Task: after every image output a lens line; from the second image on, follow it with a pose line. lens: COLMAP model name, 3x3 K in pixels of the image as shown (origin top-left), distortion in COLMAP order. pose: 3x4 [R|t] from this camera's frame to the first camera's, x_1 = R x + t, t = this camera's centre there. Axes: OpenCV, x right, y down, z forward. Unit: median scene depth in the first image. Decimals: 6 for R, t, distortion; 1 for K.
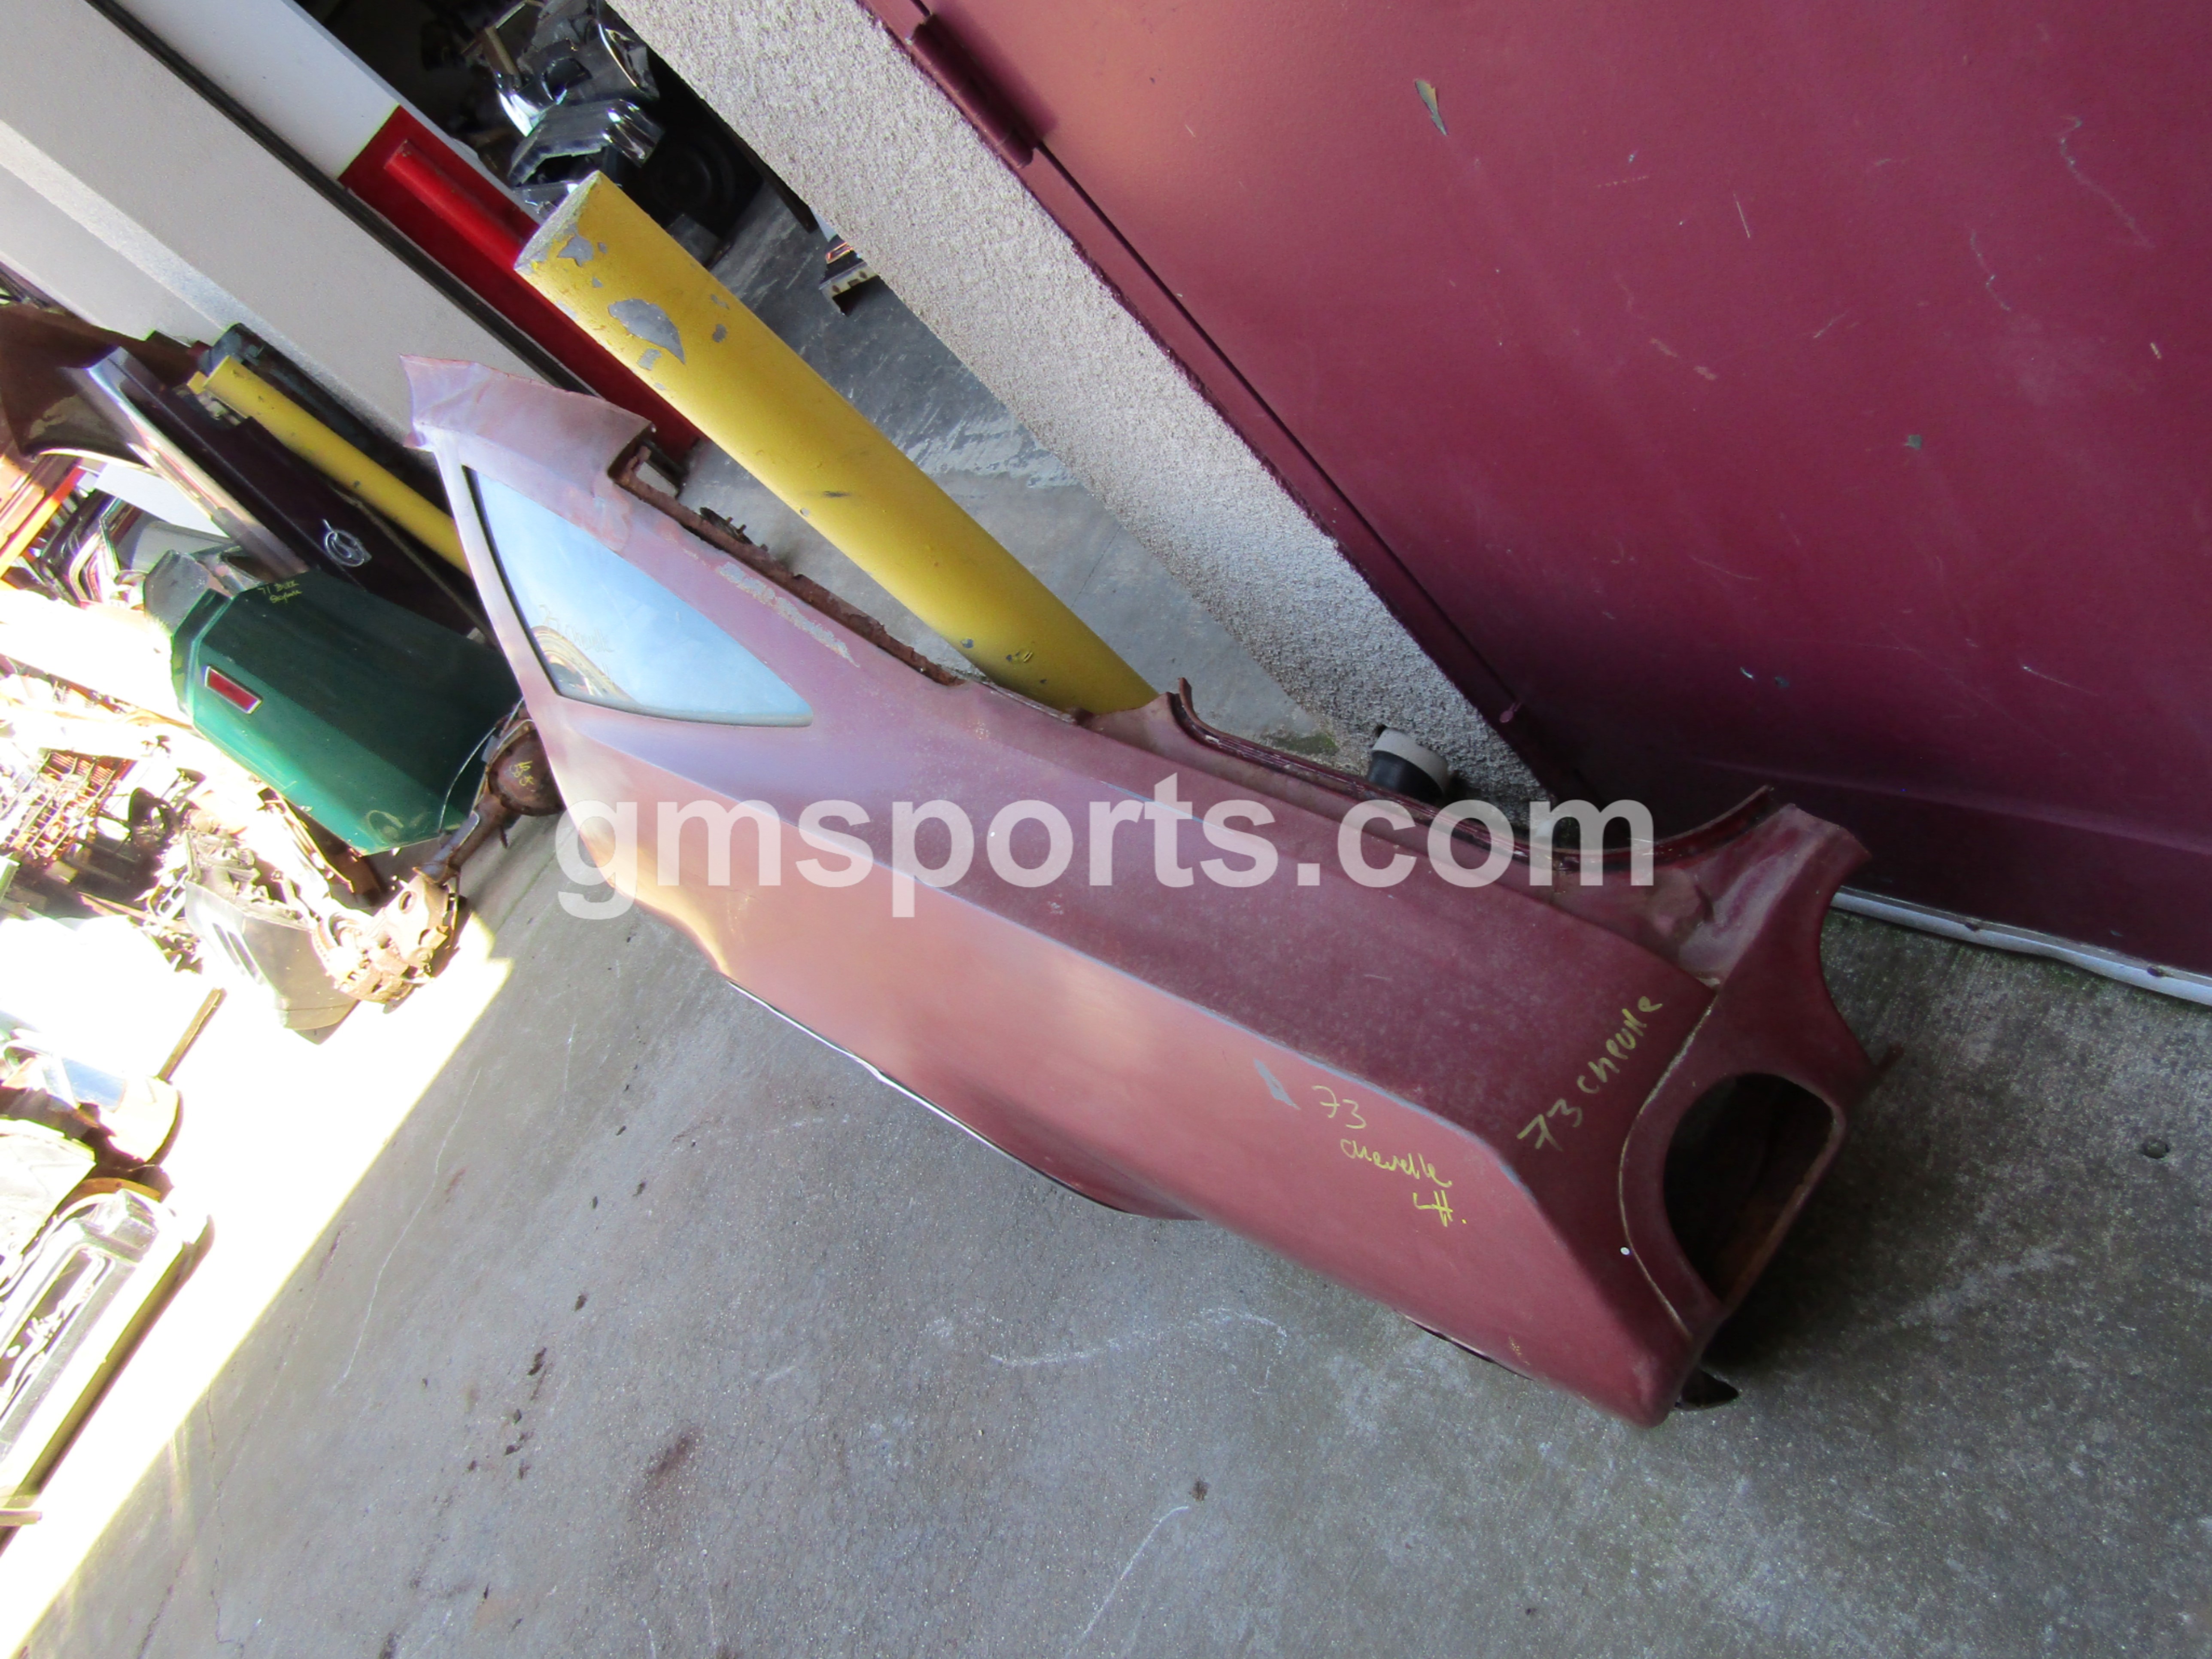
lens RADIAL K [[1575.6, 0, 1110.0], [0, 1575.6, 834.0], [0, 0, 1]] dist [-0.004074, -0.001117]
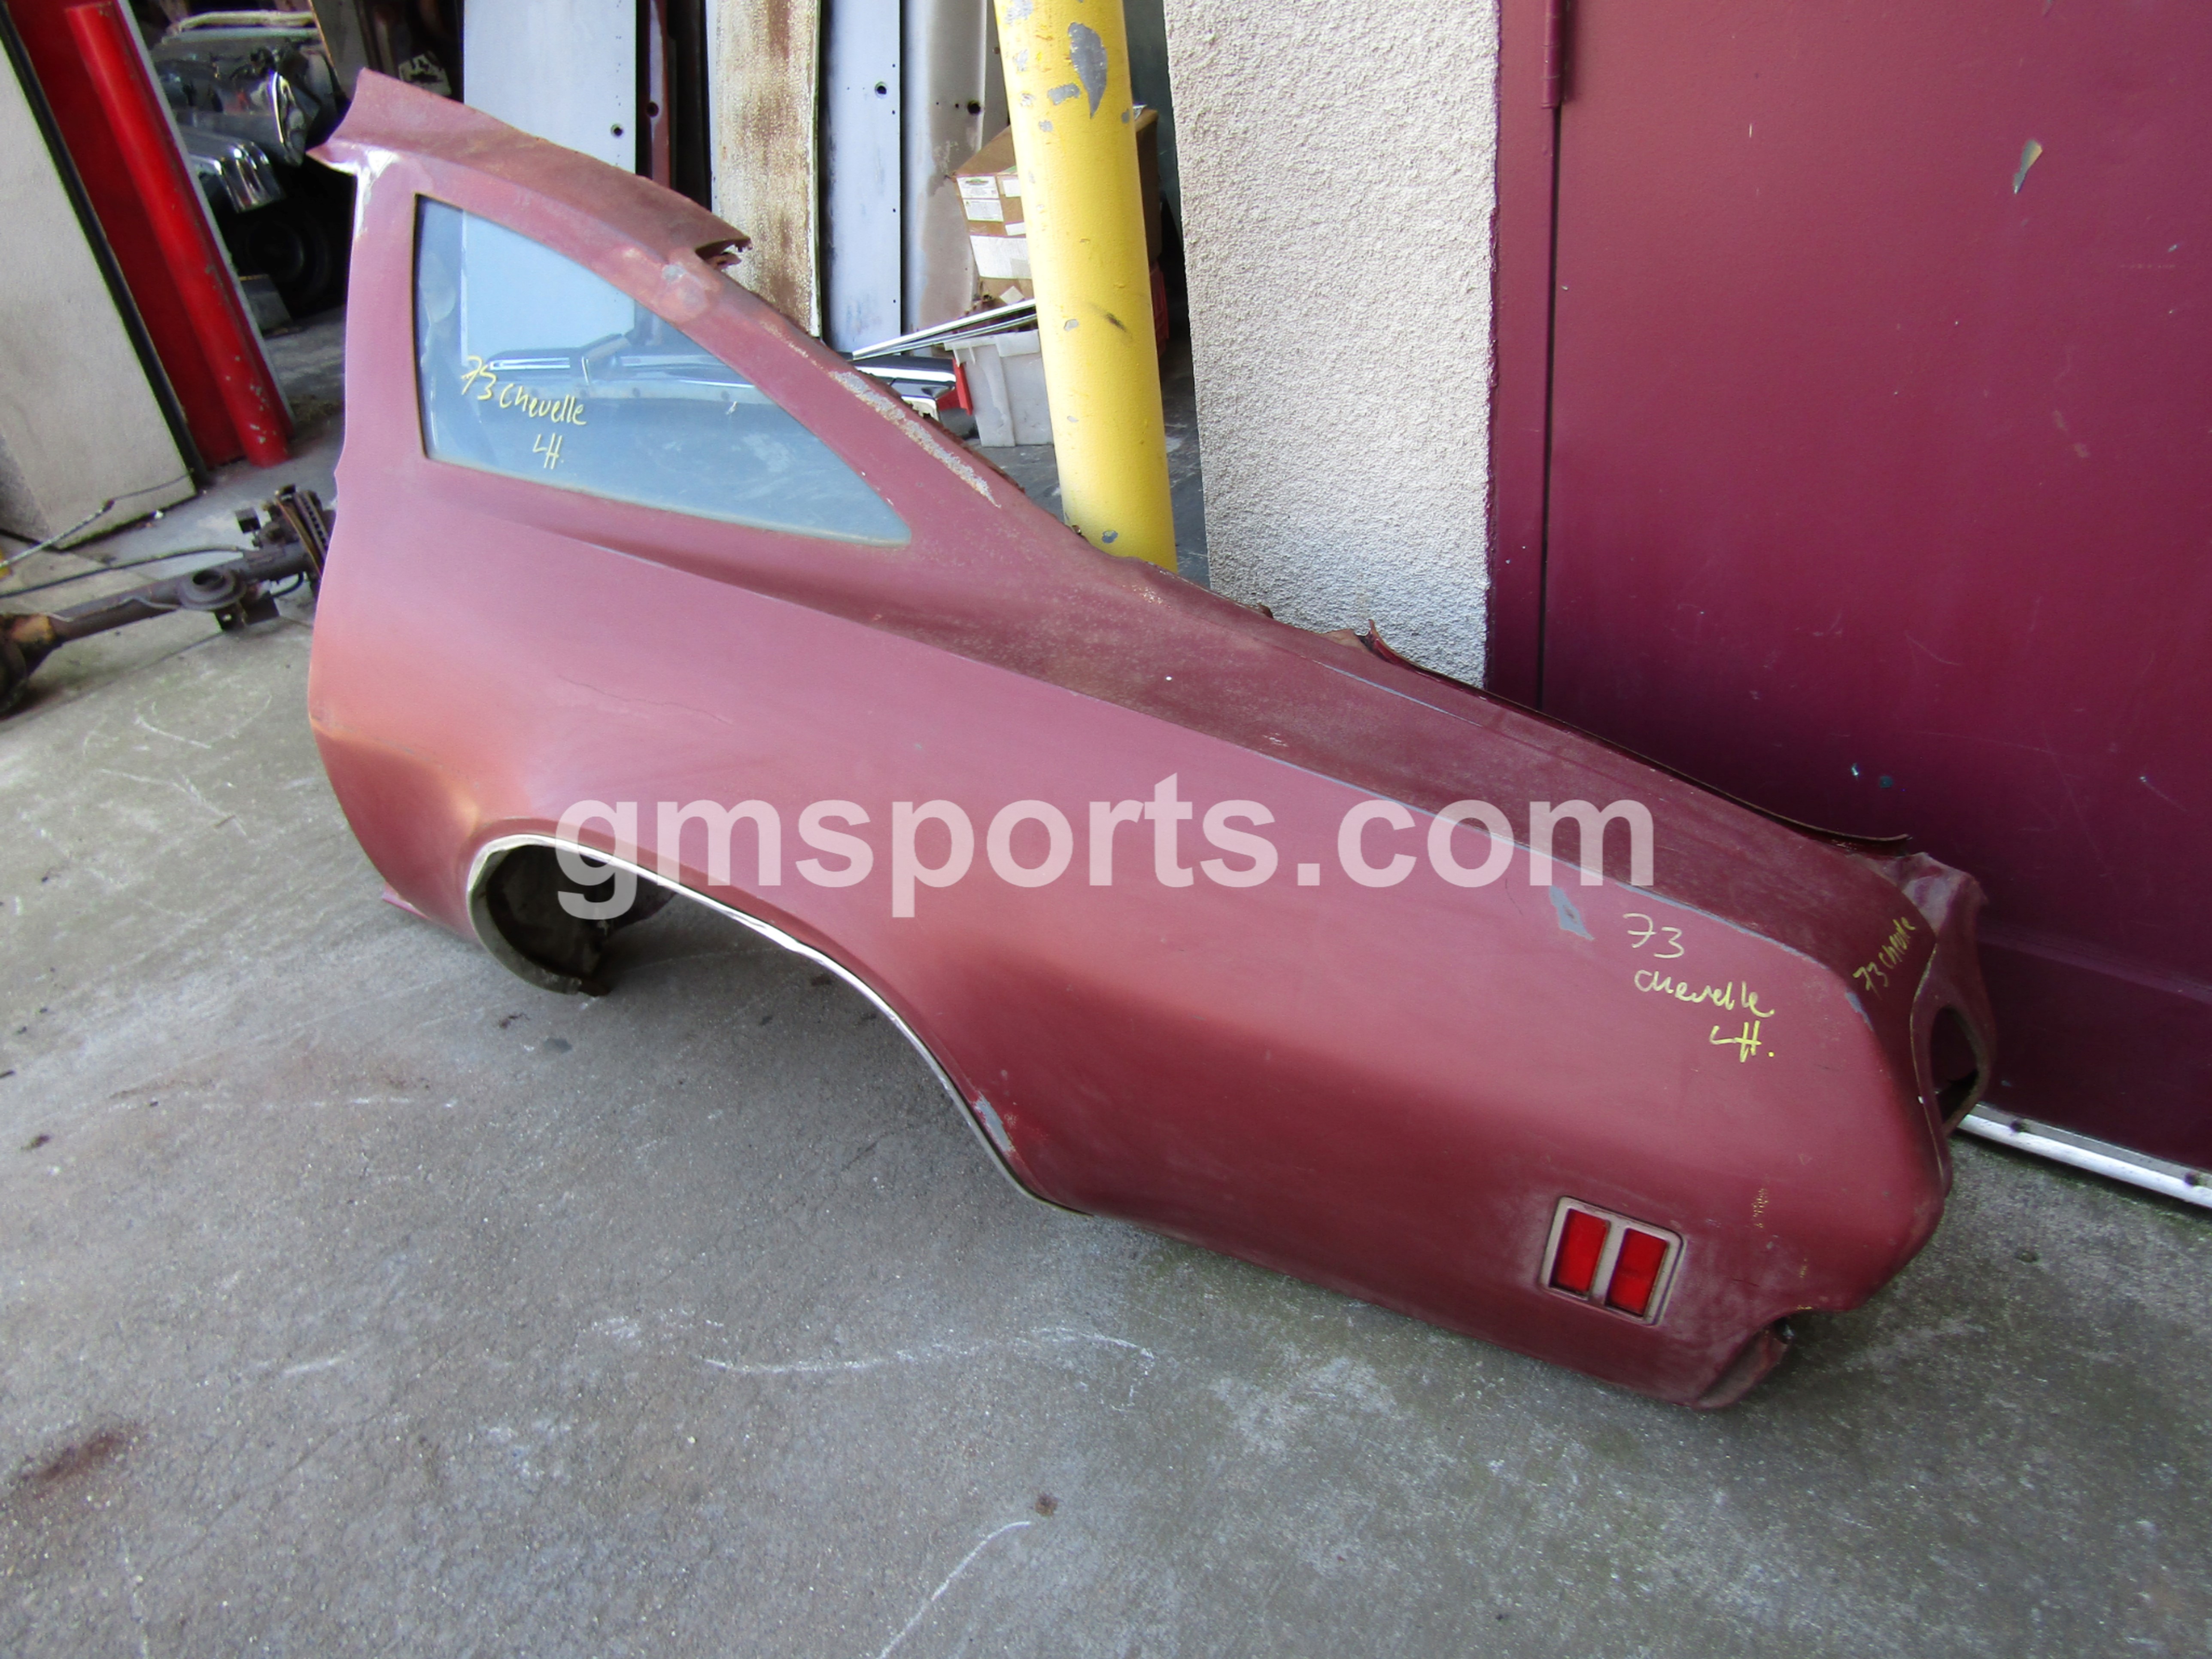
lens RADIAL K [[1575.6, 0, 1113.4], [0, 1575.6, 833.6], [0, 0, 1]] dist [-0.004074, -0.001117]
pose [[0.823820, 0.398763, 0.402875, -0.454895], [-0.256151, 0.895903, -0.362967, 0.445881], [-0.505674, 0.195822, 0.840207, 0.225458]]
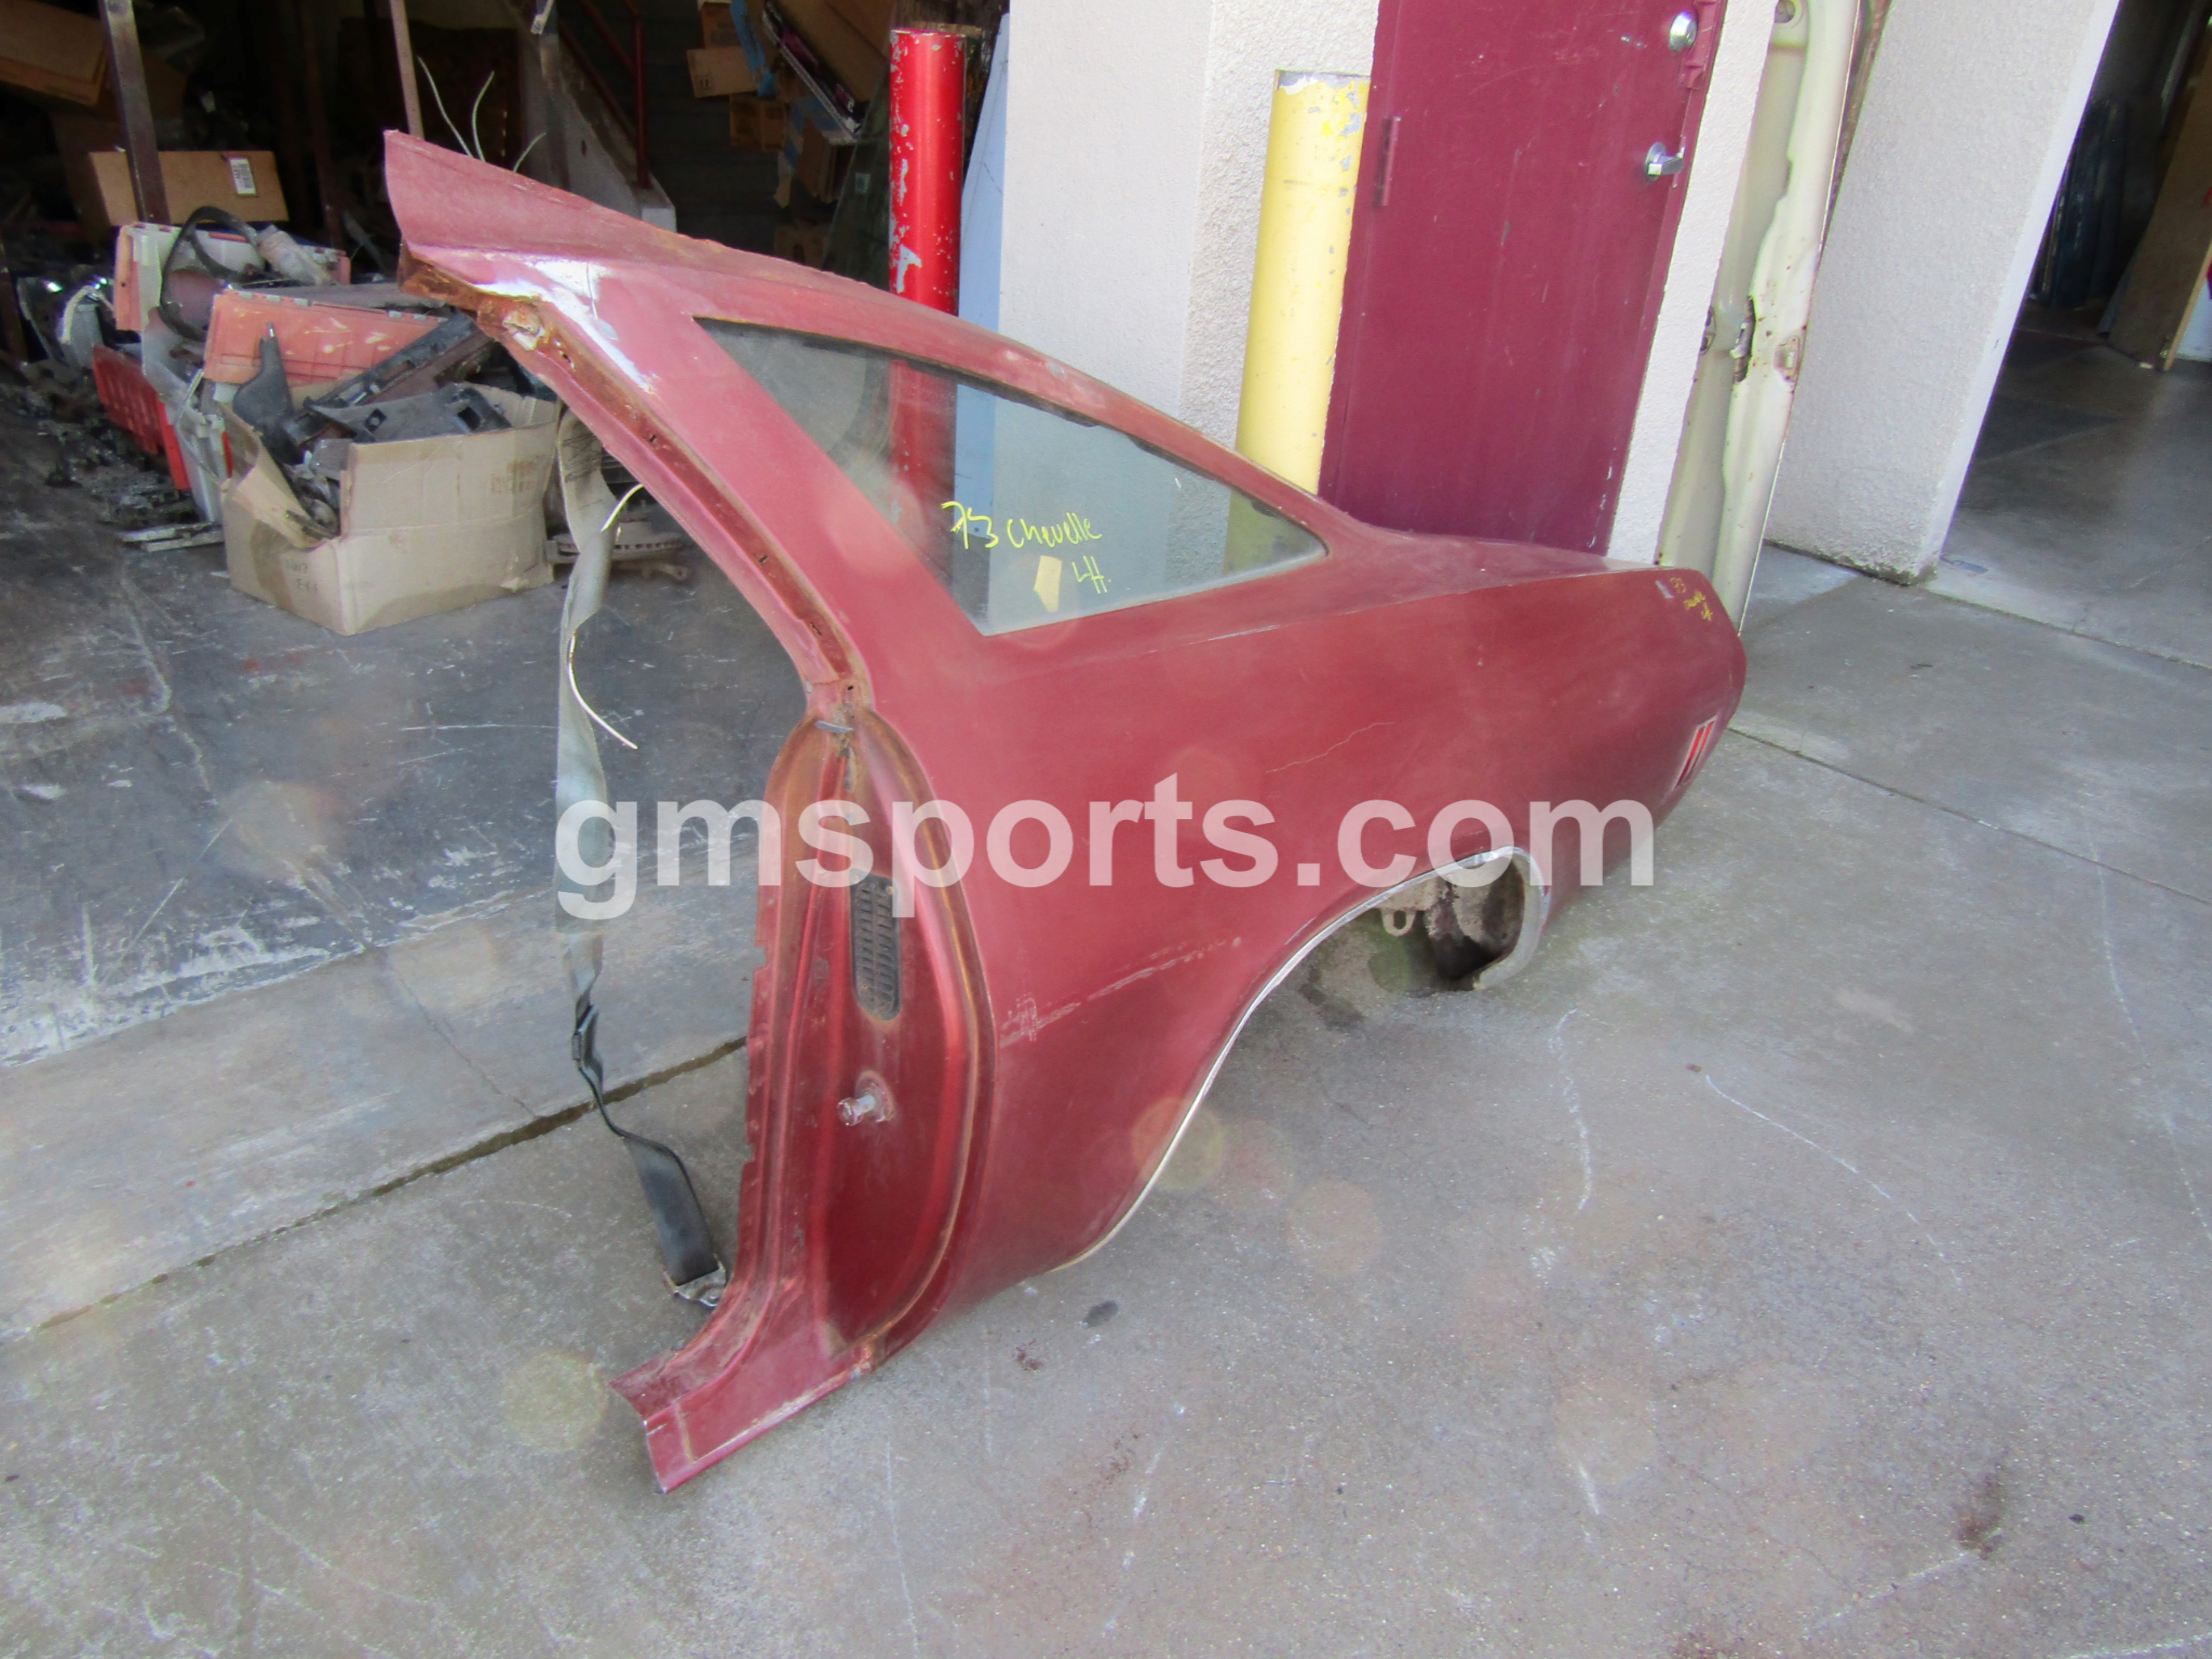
lens RADIAL K [[1575.6, 0, 1101.8], [0, 1575.6, 830.3], [0, 0, 1]] dist [-0.004074, -0.001117]
pose [[-0.044803, 0.208209, 0.977058, -1.417818], [0.672345, 0.729666, -0.124660, 0.118732], [-0.738881, 0.651335, -0.172679, 1.666315]]
